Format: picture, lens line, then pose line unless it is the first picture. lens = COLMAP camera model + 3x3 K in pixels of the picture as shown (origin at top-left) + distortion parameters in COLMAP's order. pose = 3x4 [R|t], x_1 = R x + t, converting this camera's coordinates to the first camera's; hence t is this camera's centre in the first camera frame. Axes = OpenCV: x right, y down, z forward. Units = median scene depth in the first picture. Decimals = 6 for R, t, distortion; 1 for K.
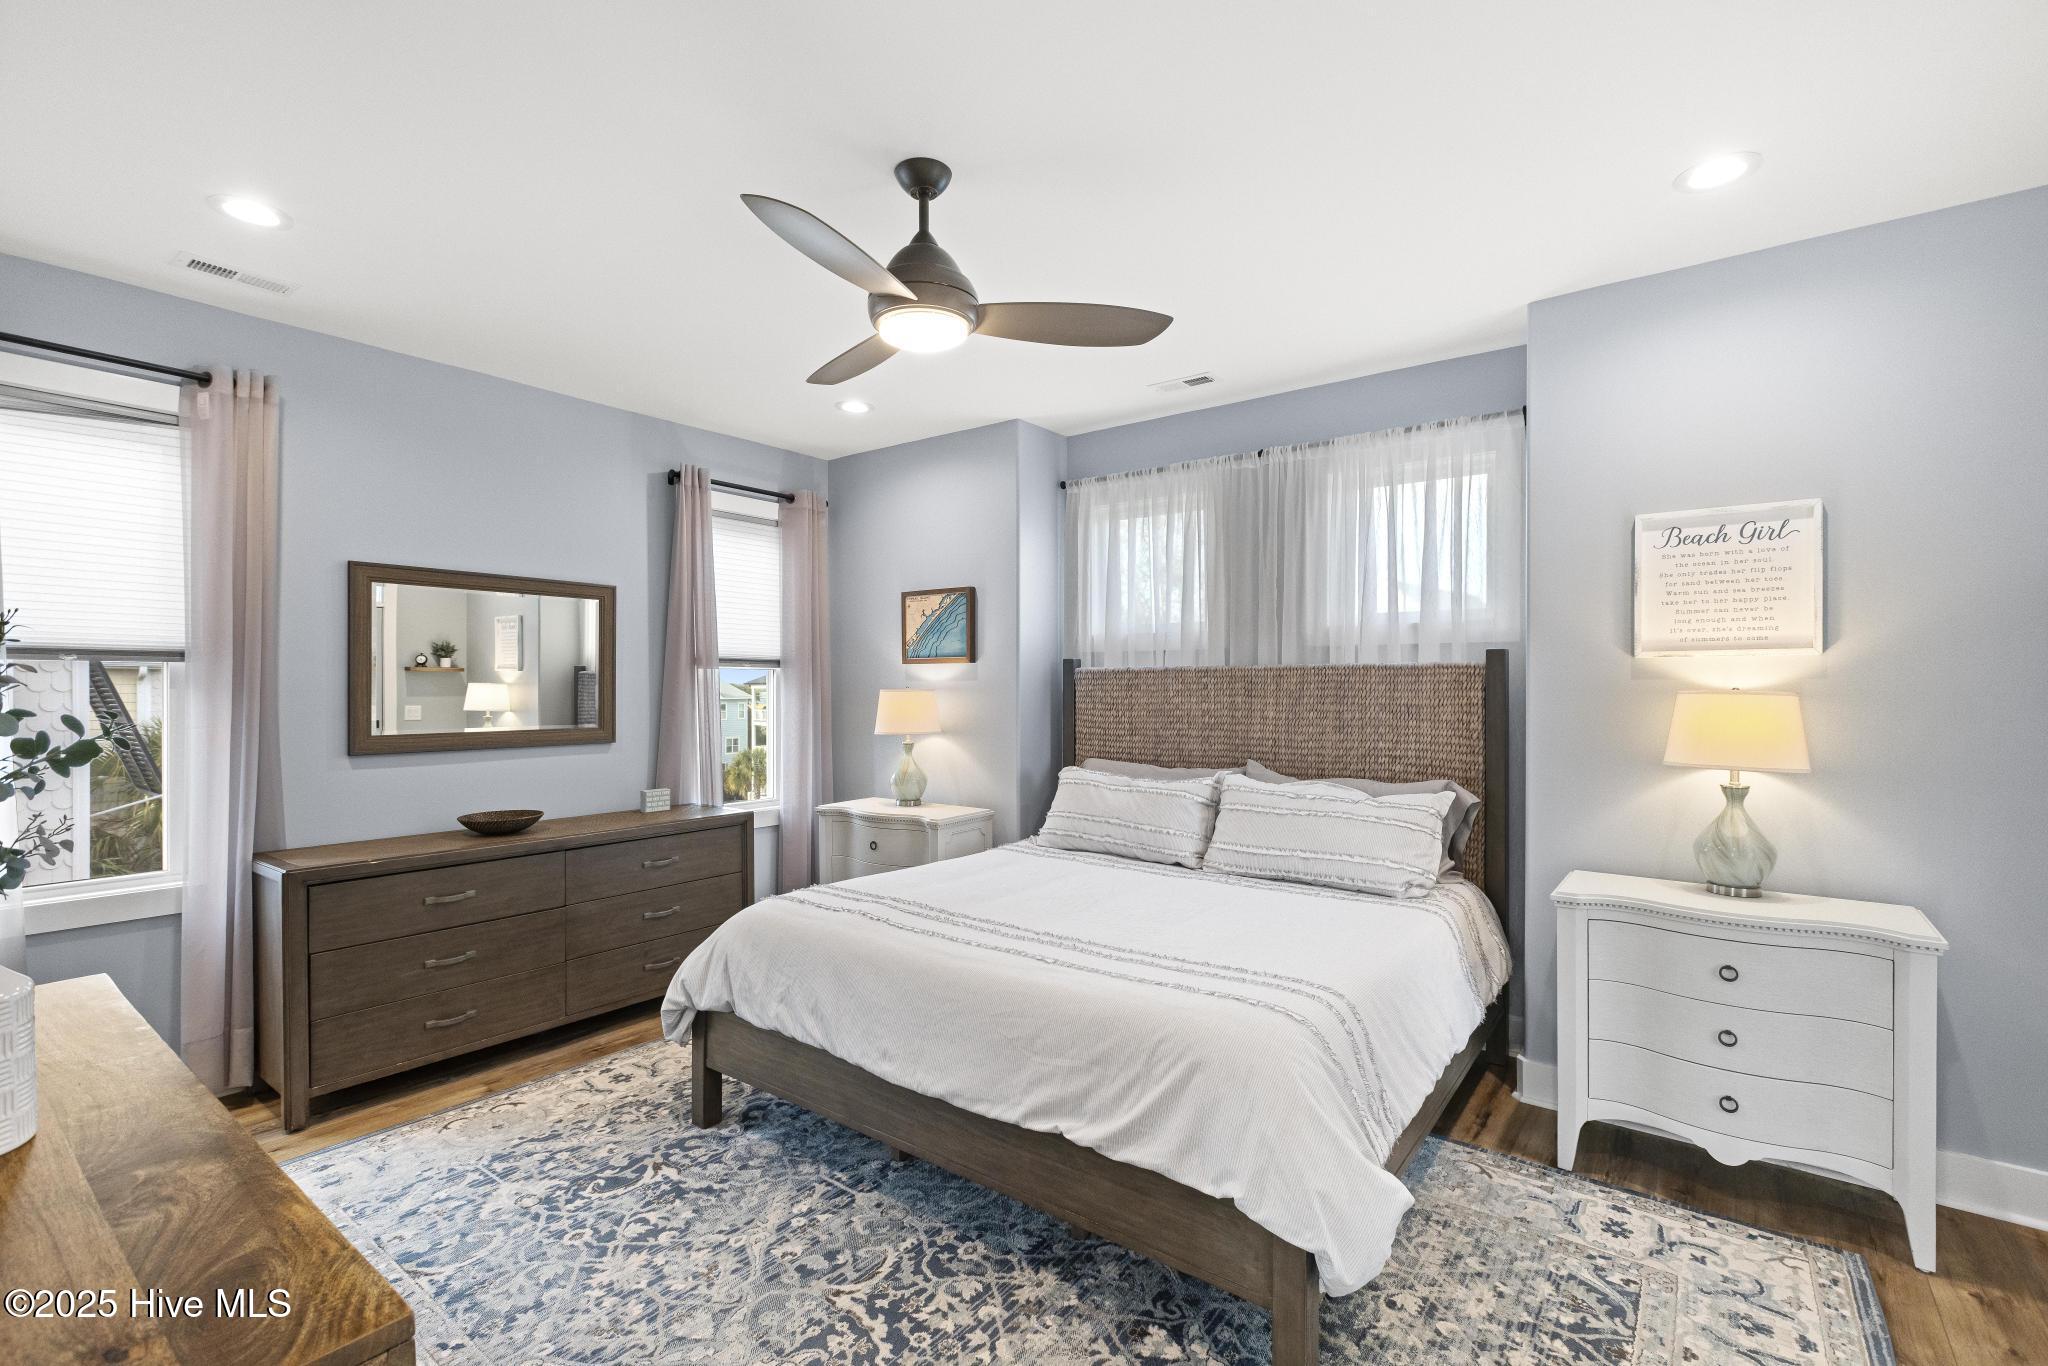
lens RADIAL K [[904.7, 0, 1024.0], [0, 904.7, 683.0], [0, 0, 1]] dist [0.001021, -0.000041]
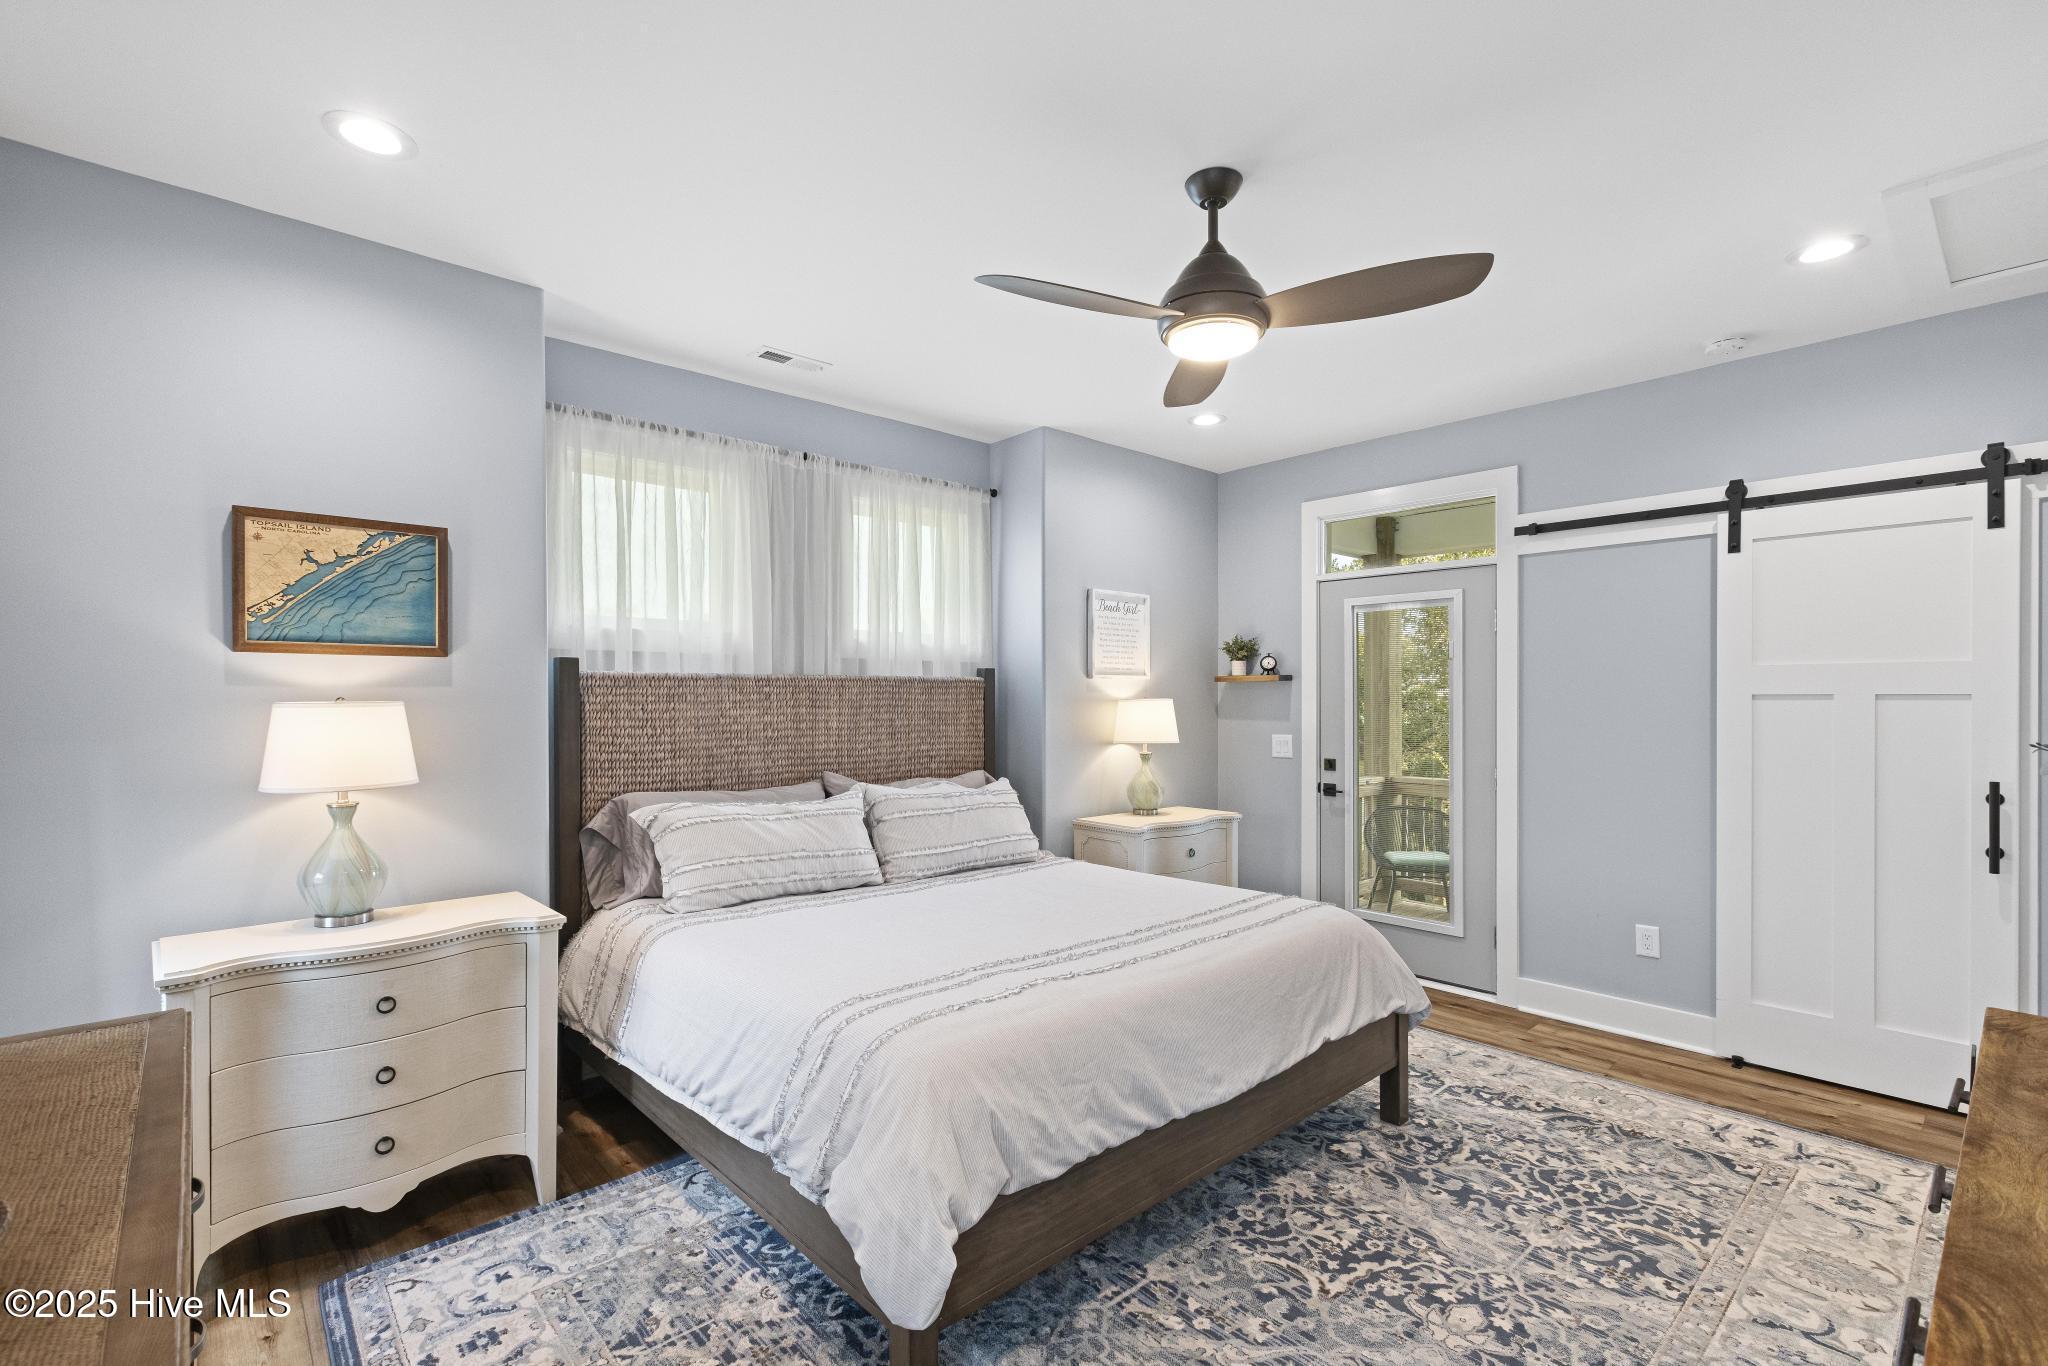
lens RADIAL K [[917.3, 0, 1027.9], [0, 917.3, 687.0], [0, 0, 1]] dist [0.002480, 0.000702]
pose [[0.181371, 0.008961, 0.983374, -0.788099], [-0.004539, 0.999955, -0.008275, 0.001144], [-0.983404, -0.002963, 0.181404, 0.696462]]
